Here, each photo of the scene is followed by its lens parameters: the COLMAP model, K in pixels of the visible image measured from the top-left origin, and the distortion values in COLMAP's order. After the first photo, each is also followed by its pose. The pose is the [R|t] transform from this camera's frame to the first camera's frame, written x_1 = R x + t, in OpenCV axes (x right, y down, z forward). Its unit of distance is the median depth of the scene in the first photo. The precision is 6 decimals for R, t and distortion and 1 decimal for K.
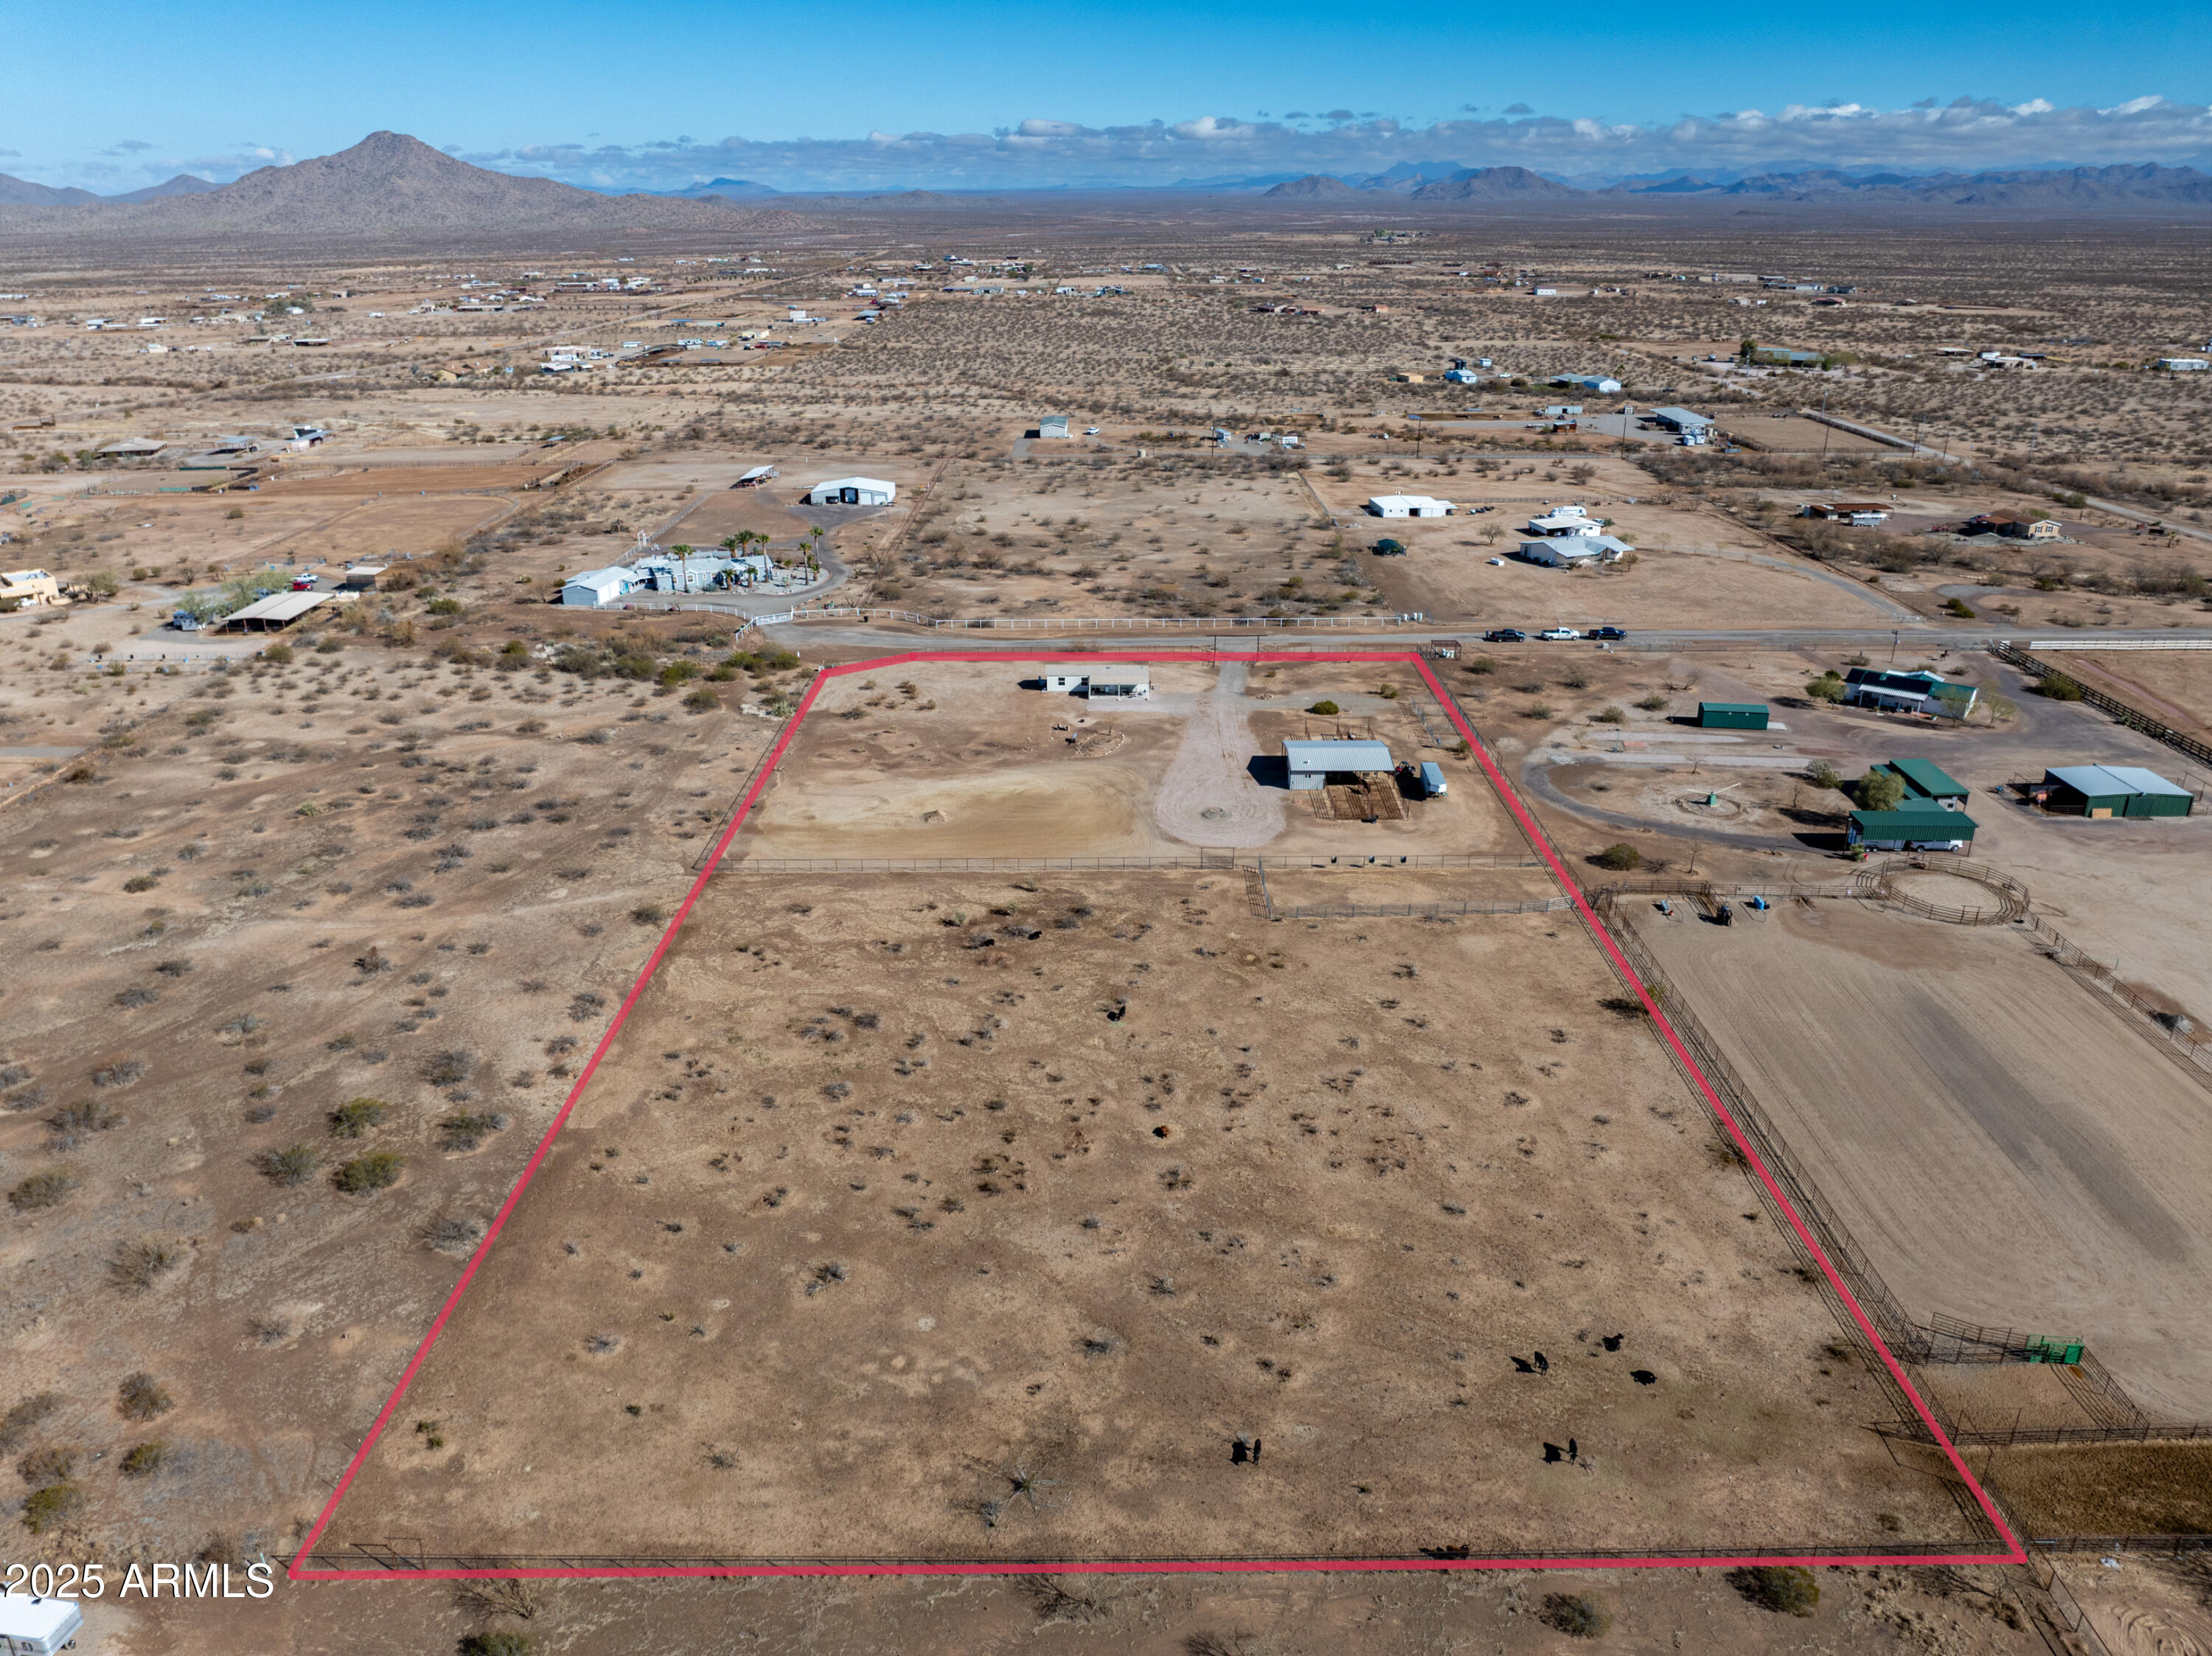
lens RADIAL K [[1552.0, 0, 1106.0], [0, 1552.0, 828.0], [0, 0, 1]] dist [-0.031346, 0.003183]
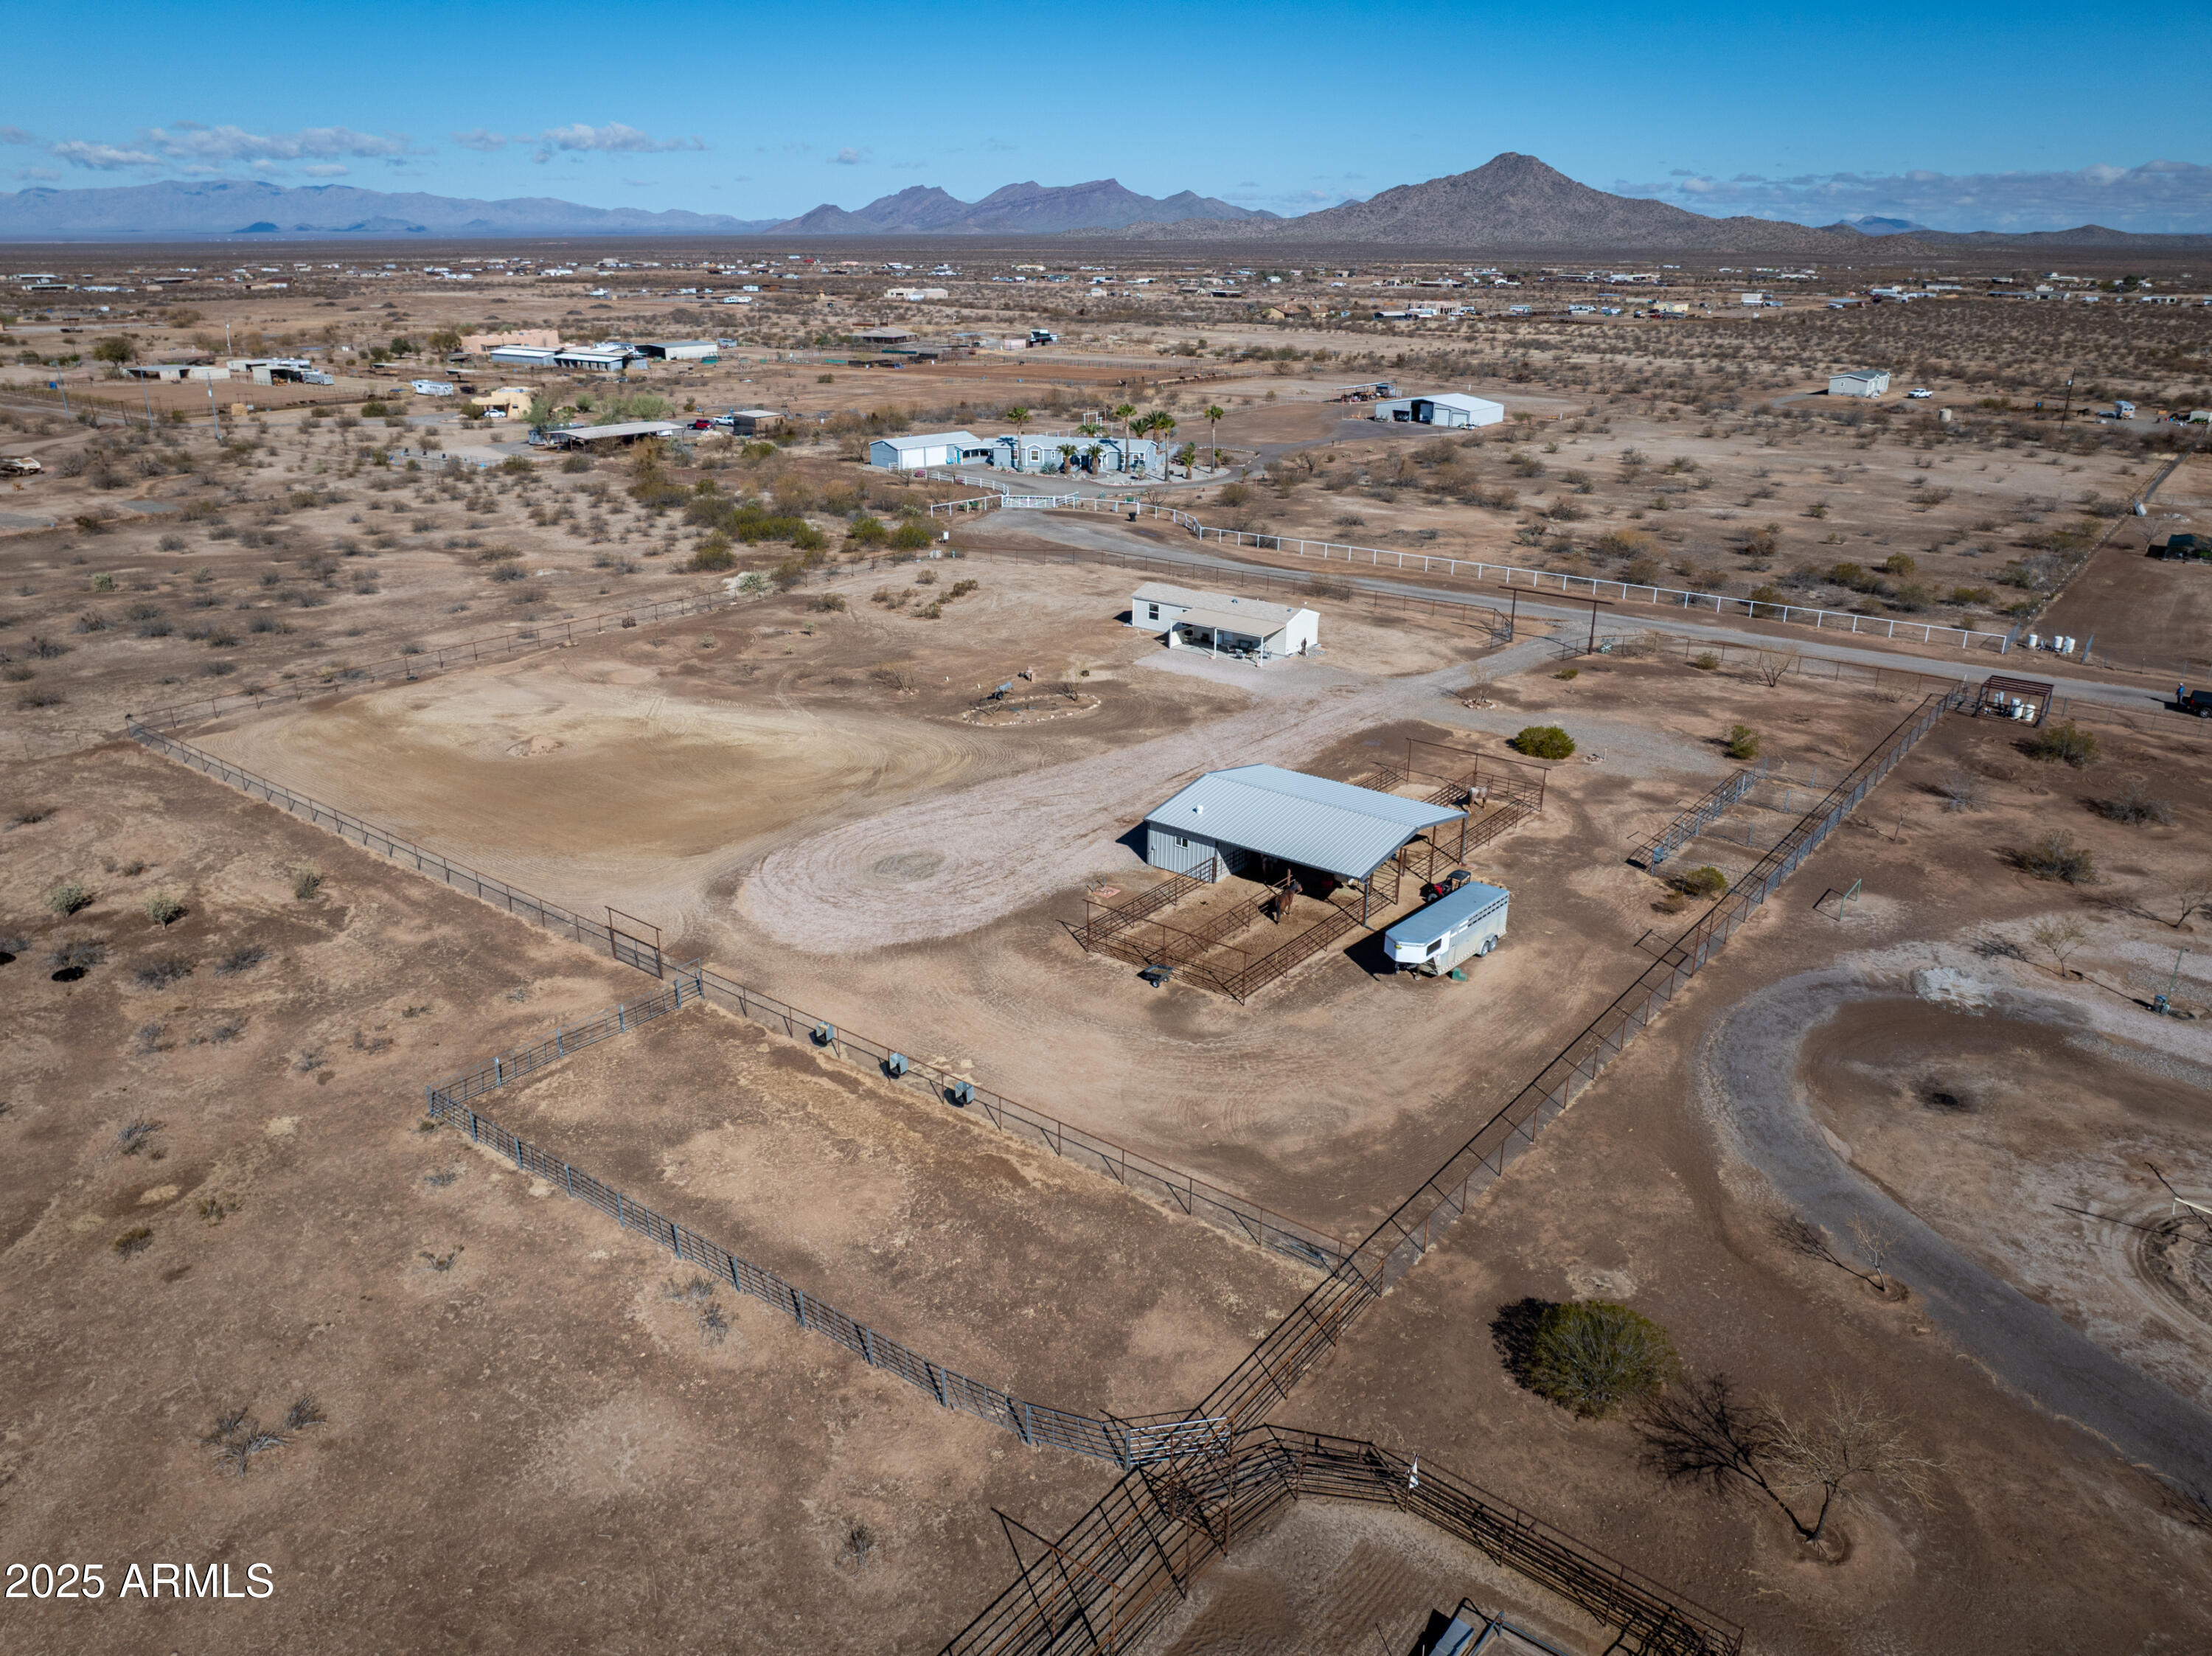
lens RADIAL K [[1552.0, 0, 1106.0], [0, 1552.0, 828.0], [0, 0, 1]] dist [-0.031346, 0.003183]
pose [[0.787180, 0.226603, -0.573584, 0.332596], [-0.238121, 0.969605, 0.056262, -0.052411], [0.568899, 0.092294, 0.817212, 0.609110]]
